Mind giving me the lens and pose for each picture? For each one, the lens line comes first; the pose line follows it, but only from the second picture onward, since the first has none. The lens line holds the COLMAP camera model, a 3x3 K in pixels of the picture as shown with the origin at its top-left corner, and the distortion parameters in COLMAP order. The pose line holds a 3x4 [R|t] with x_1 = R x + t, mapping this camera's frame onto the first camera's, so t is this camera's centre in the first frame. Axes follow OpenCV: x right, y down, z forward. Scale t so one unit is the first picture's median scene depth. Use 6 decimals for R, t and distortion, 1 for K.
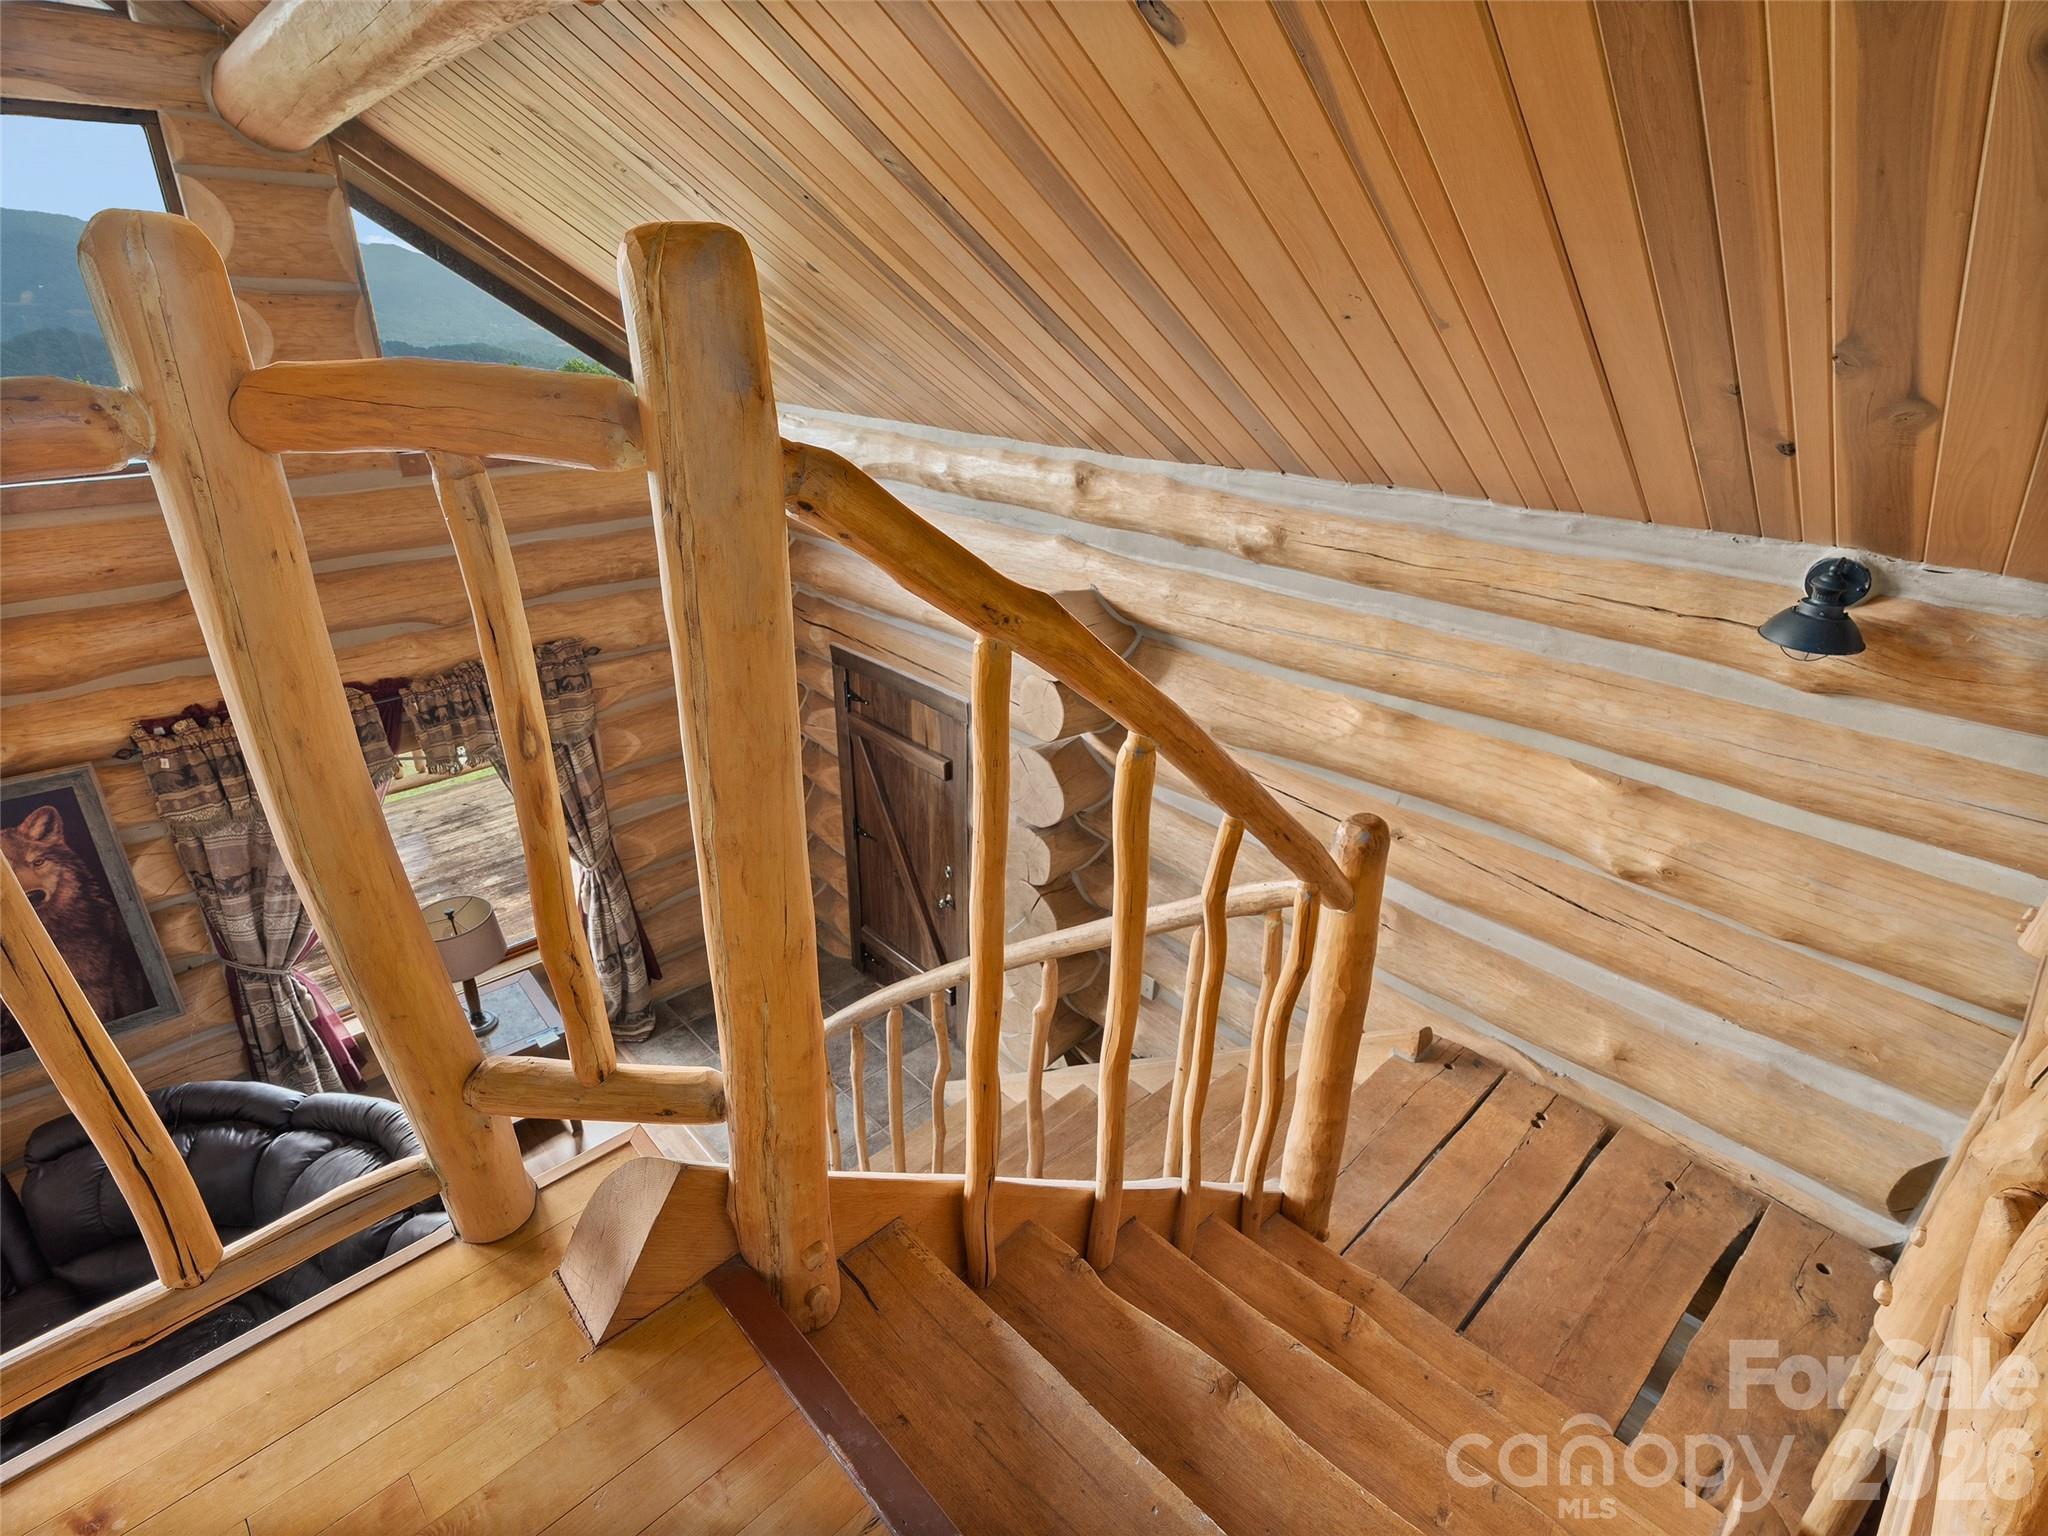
lens RADIAL K [[1050.6, 0, 1015.6], [0, 1050.6, 764.4], [0, 0, 1]] dist [-0.006588, 0.000742]
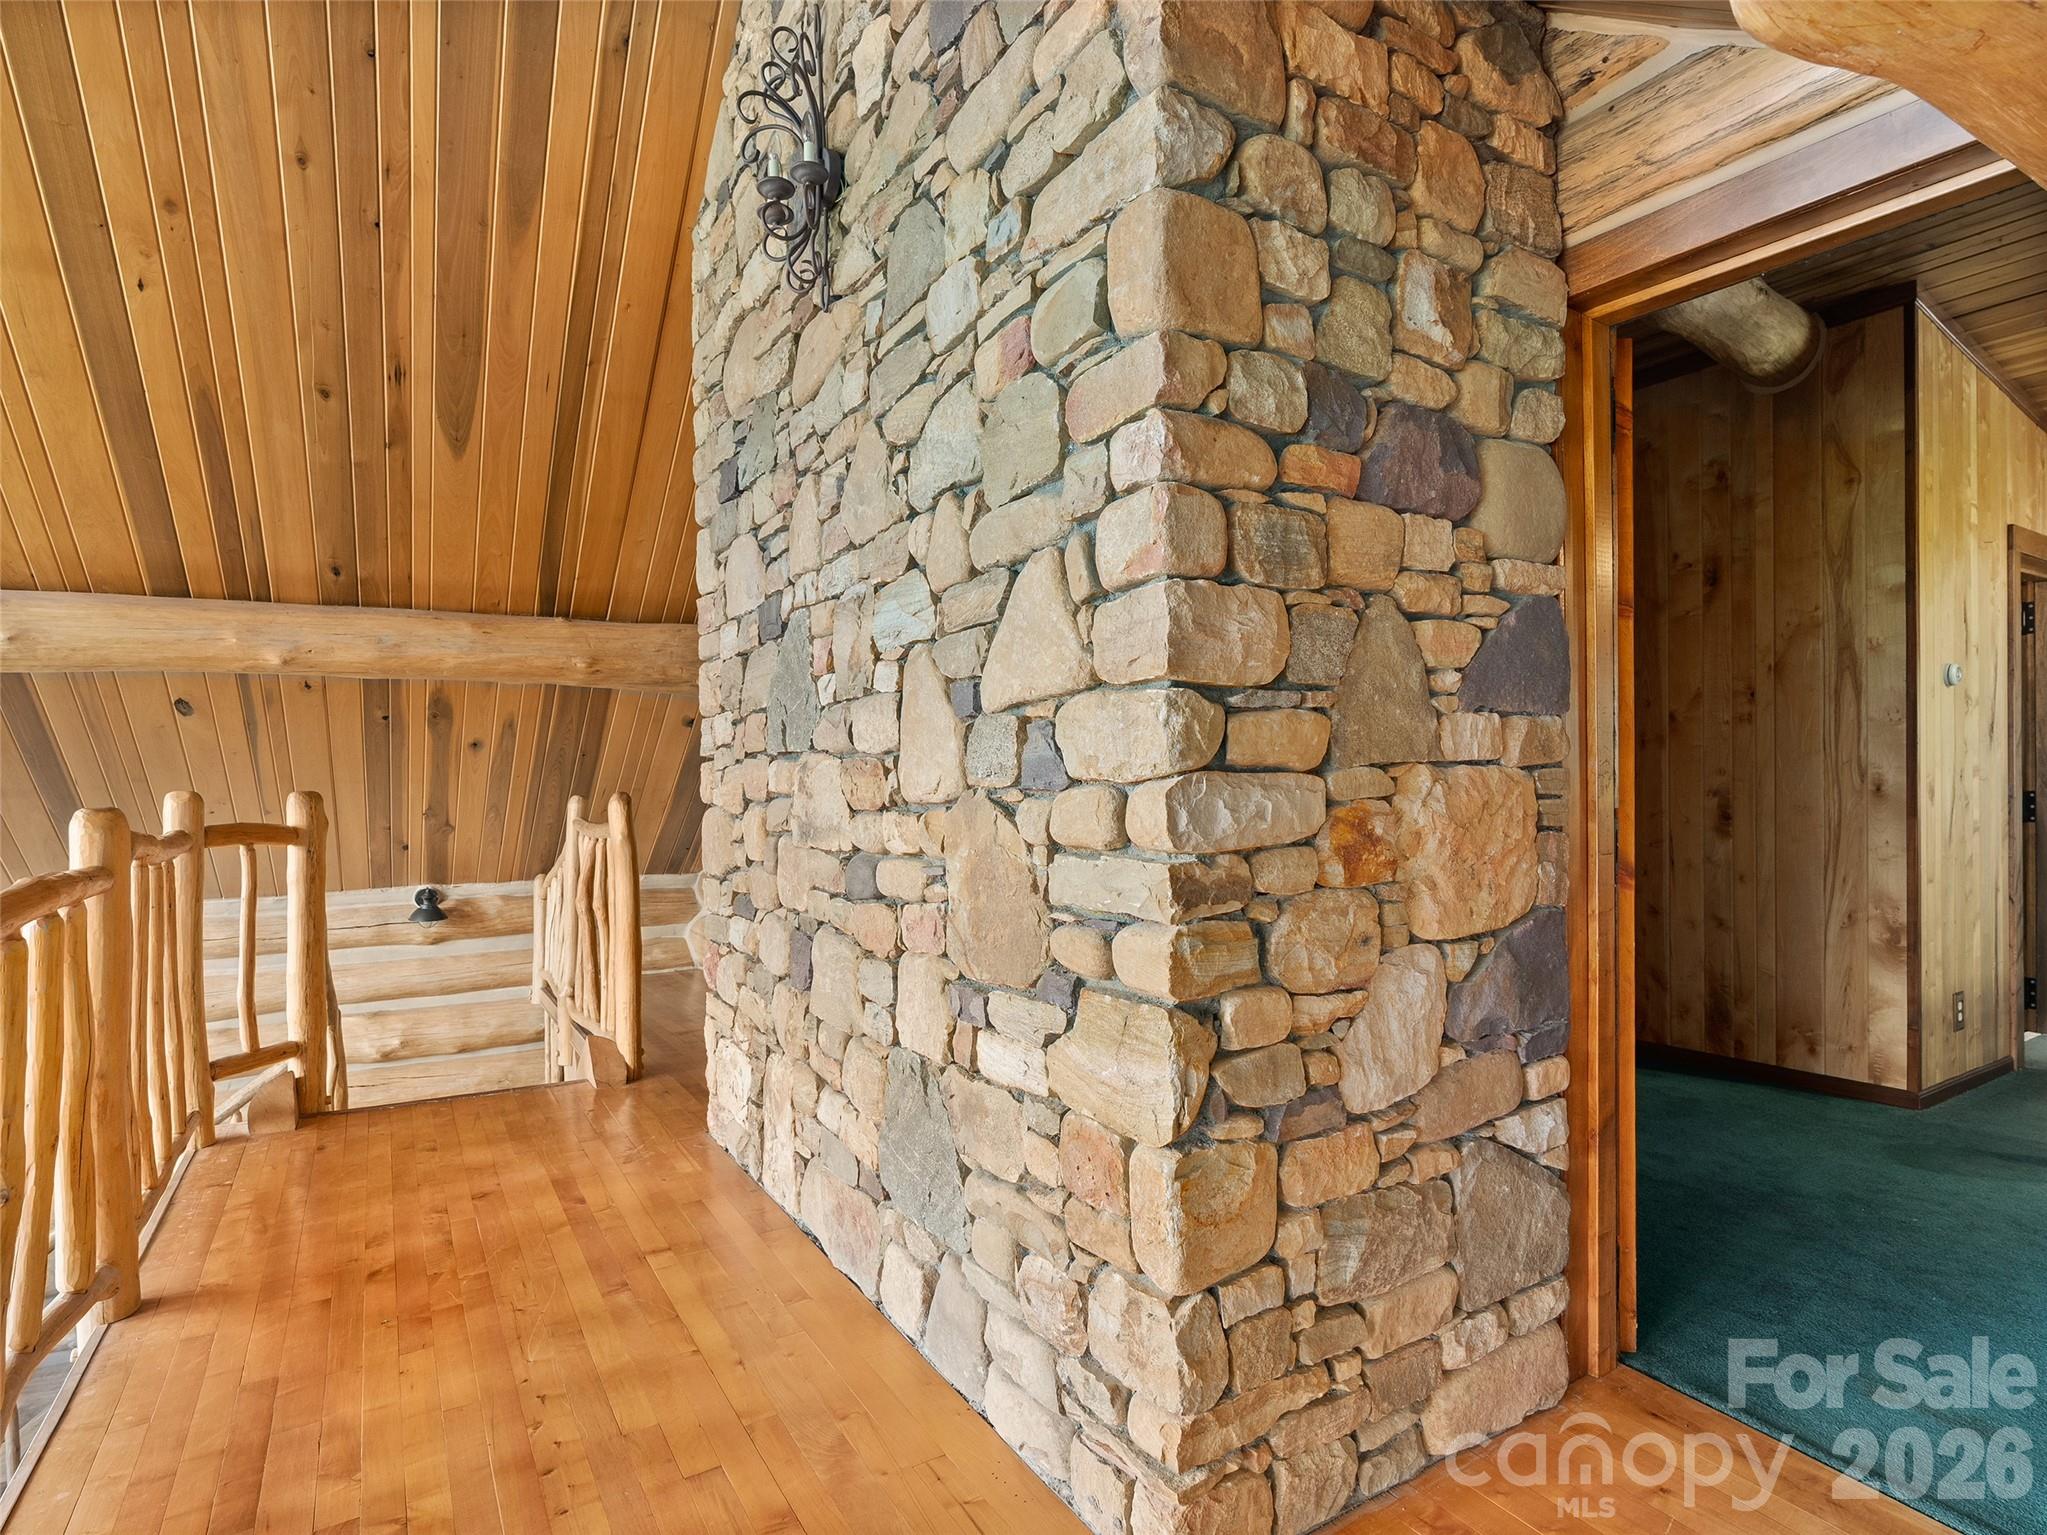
lens RADIAL K [[1050.1, 0, 1028.6], [0, 1050.1, 776.5], [0, 0, 1]] dist [-0.006588, 0.000742]
pose [[0.197828, -0.023726, 0.979949, -1.462232], [0.440687, 0.895135, -0.067291, 0.390226], [-0.875590, 0.445163, 0.187539, -0.920305]]
